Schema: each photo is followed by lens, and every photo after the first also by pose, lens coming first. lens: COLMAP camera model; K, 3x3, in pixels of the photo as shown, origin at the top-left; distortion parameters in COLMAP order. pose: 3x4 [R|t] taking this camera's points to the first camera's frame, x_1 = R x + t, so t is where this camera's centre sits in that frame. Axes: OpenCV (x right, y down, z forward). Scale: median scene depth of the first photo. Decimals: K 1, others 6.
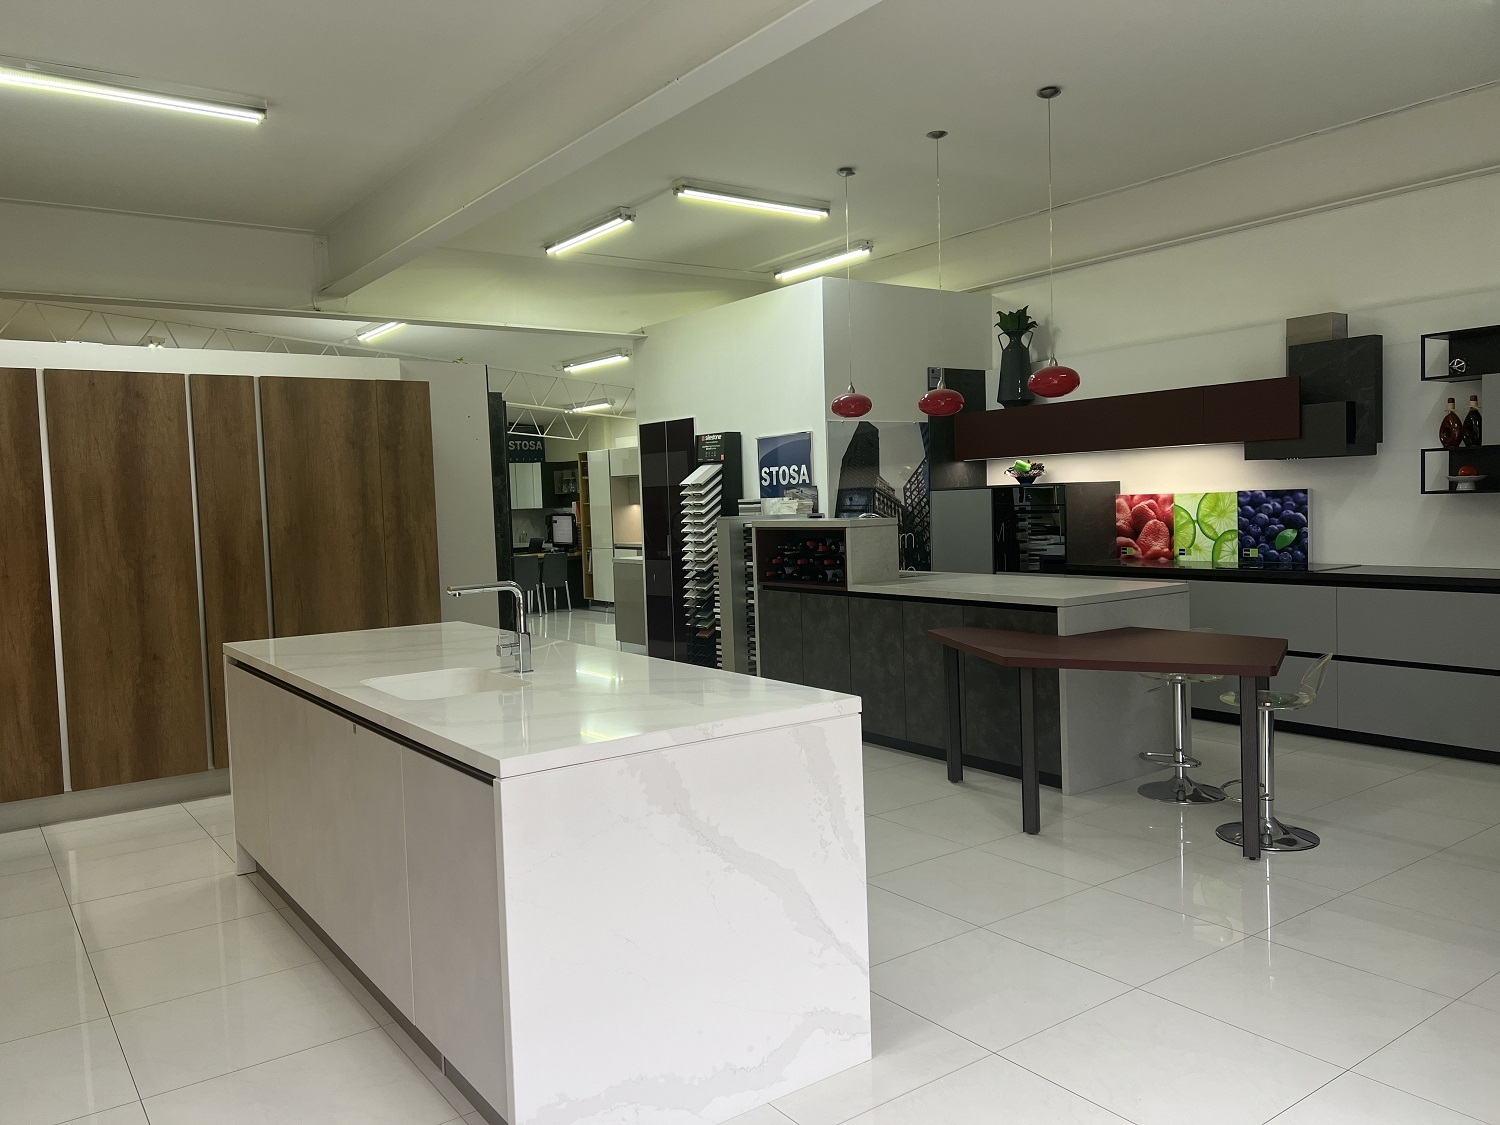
lens RADIAL K [[1120.4, 0, 736.3], [0, 1120.4, 563.5], [0, 0, 1]] dist [0.059817, -0.046309]
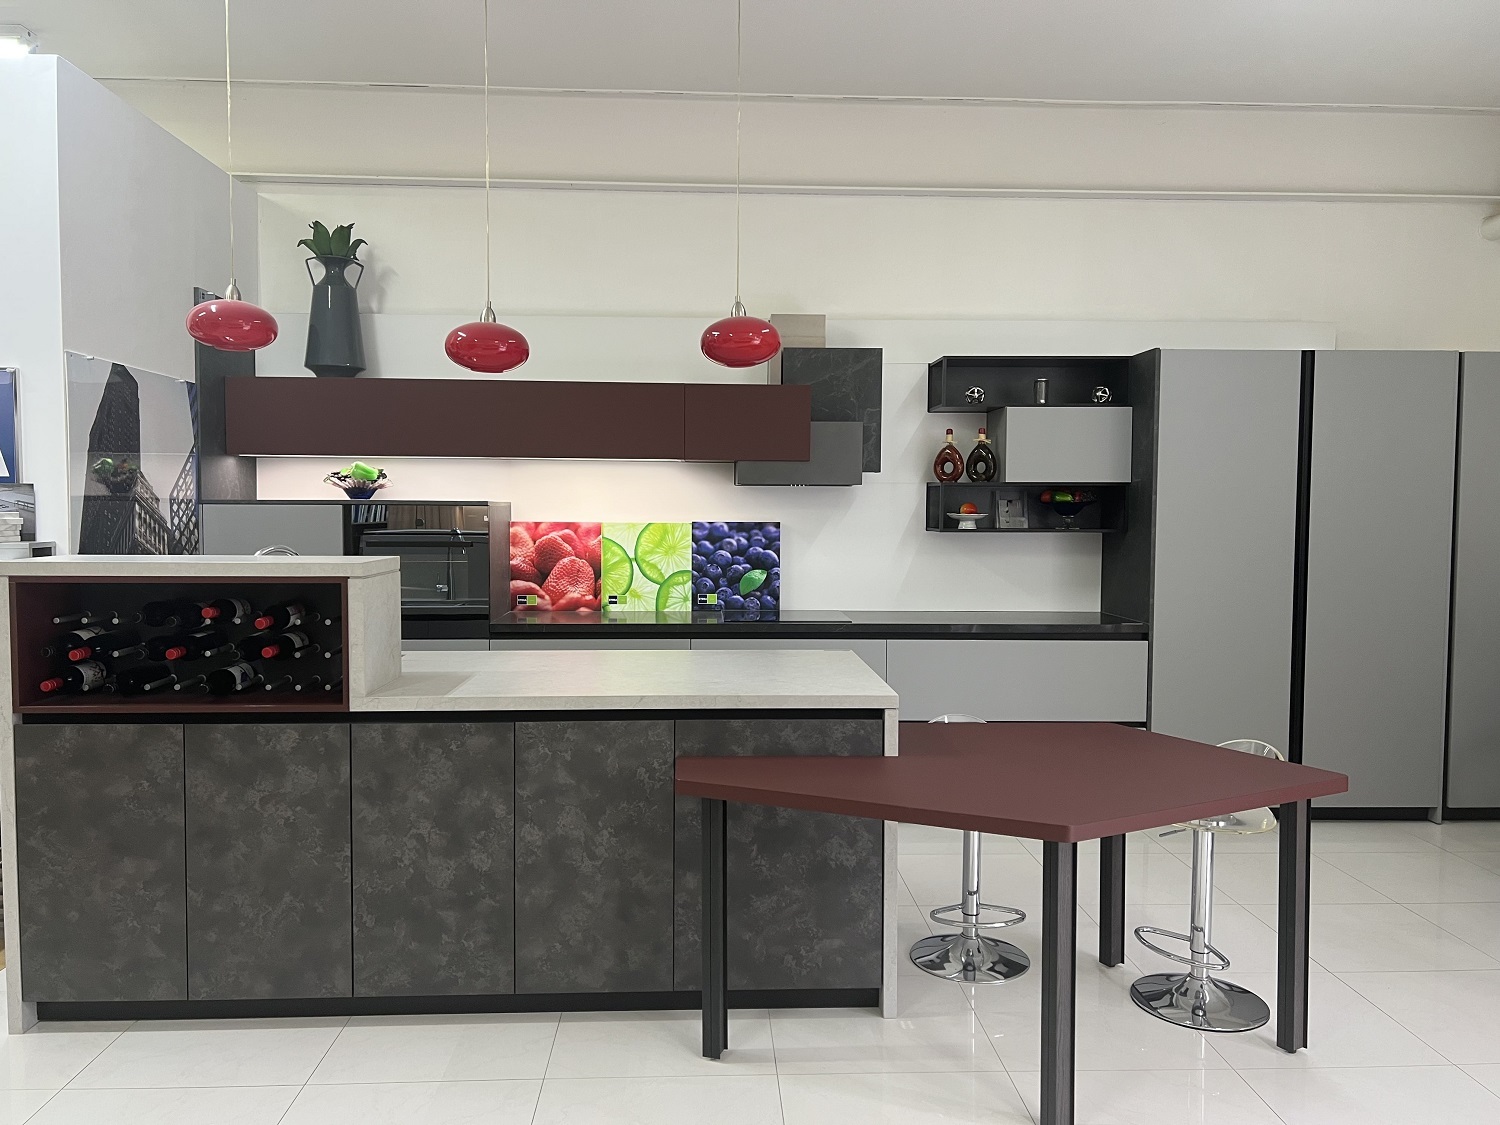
lens RADIAL K [[1120.4, 0, 757.7], [0, 1120.4, 564.9], [0, 0, 1]] dist [0.059817, -0.046309]
pose [[0.532991, -0.007309, 0.846089, -0.190428], [0.024725, 0.999670, -0.006940, -0.026726], [-0.845760, 0.024618, 0.532996, 0.532406]]
